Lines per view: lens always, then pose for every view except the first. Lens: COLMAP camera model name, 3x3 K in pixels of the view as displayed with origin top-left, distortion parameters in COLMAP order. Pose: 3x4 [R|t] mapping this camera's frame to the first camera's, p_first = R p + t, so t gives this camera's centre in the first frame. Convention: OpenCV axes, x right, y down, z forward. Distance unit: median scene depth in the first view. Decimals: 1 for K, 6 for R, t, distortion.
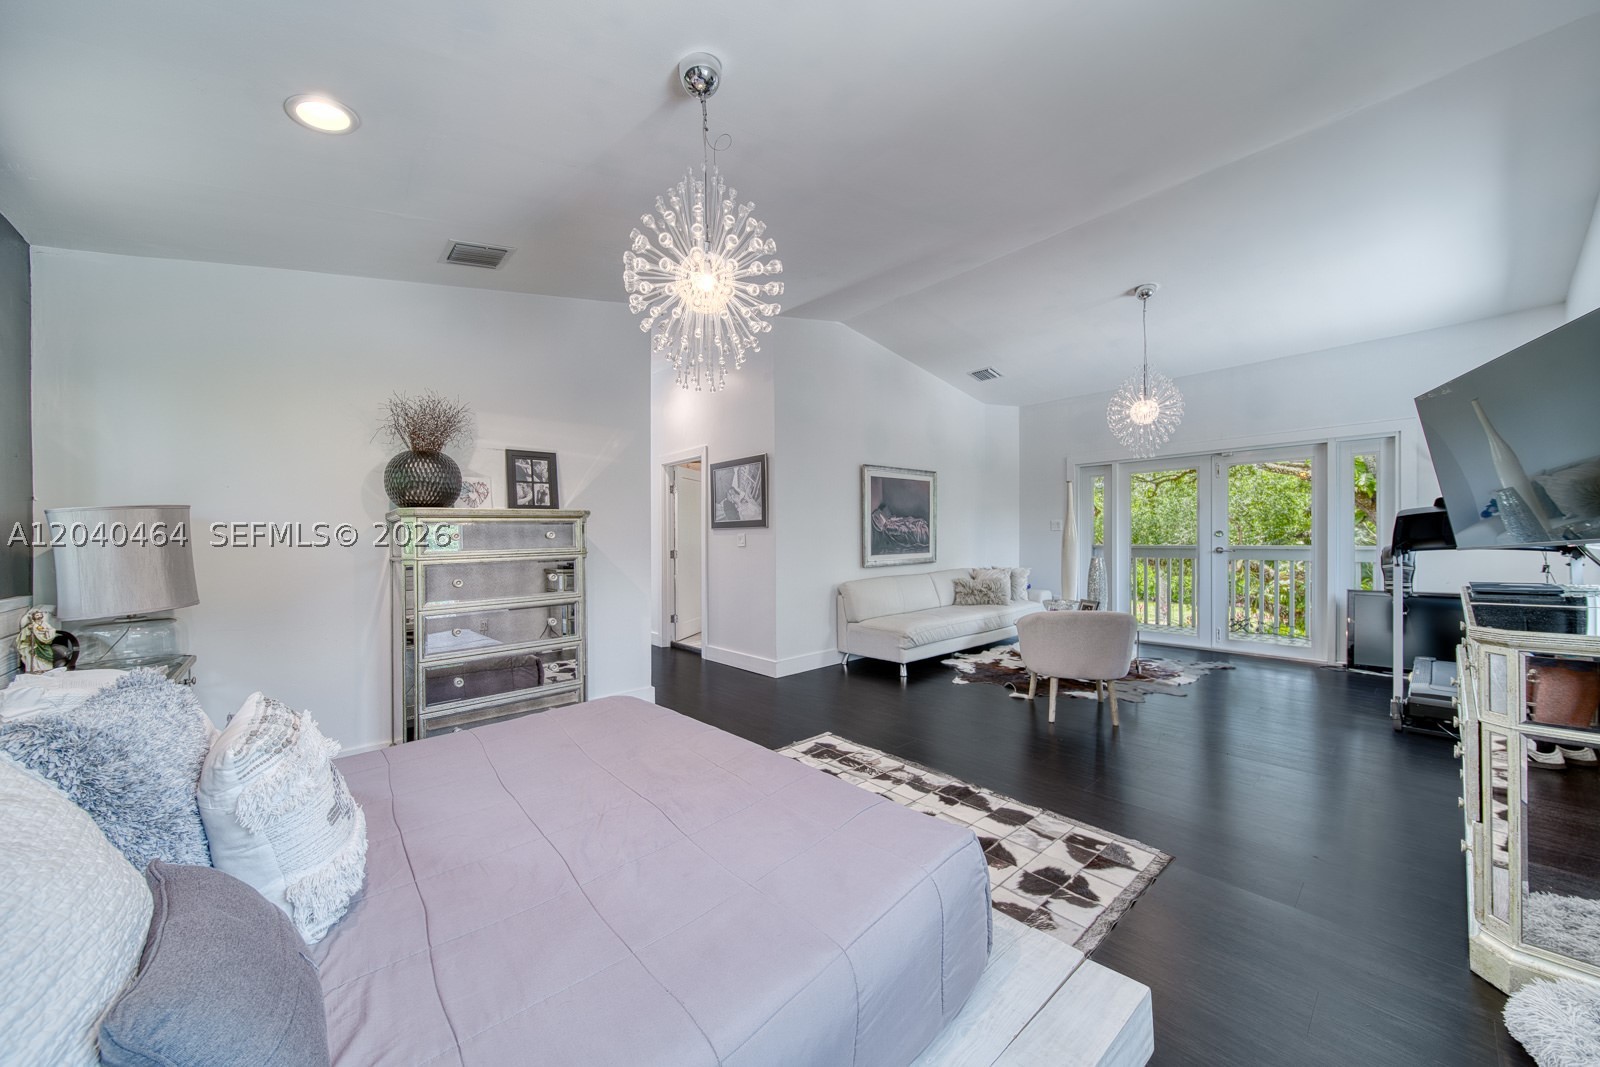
lens RADIAL K [[601.4, 0, 796.6], [0, 601.4, 543.5], [0, 0, 1]] dist [-0.000988, 0.000180]
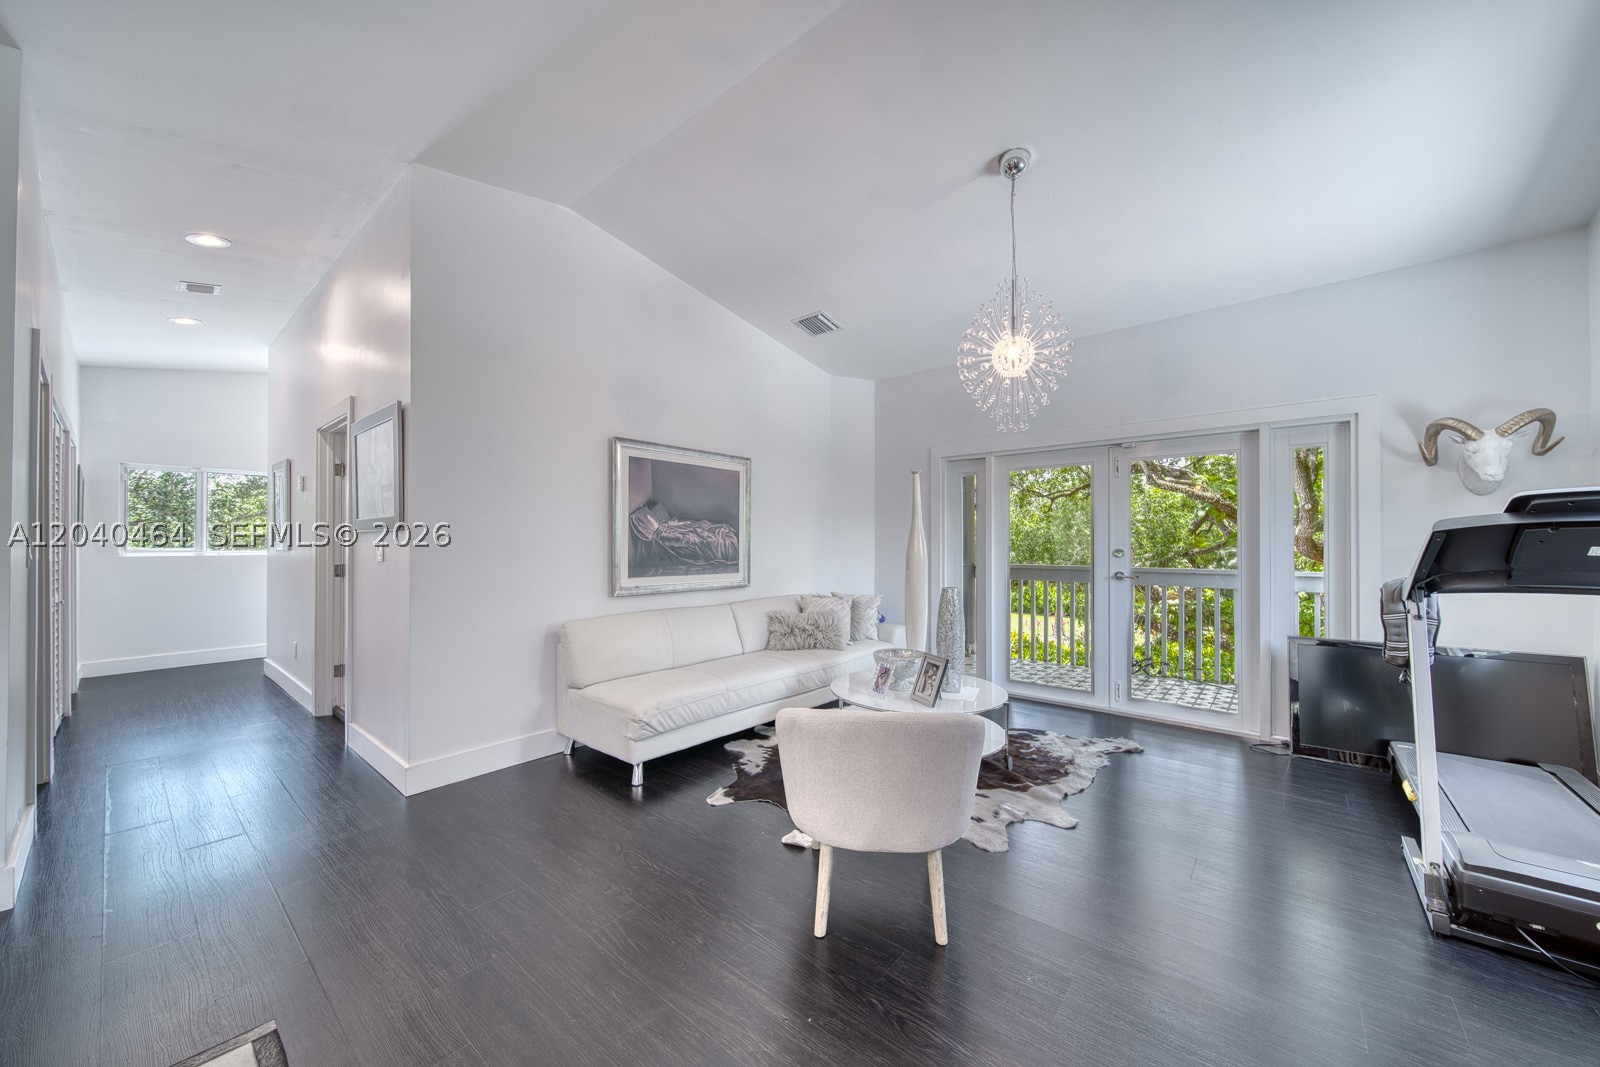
lens RADIAL K [[601.4, 0, 800.3], [0, 601.4, 532.8], [0, 0, 1]] dist [-0.000988, 0.000180]
pose [[0.990183, 0.021331, 0.138137, 0.203245], [-0.016618, 0.999243, -0.035189, -0.008427], [-0.138783, 0.032548, 0.989788, 0.307476]]
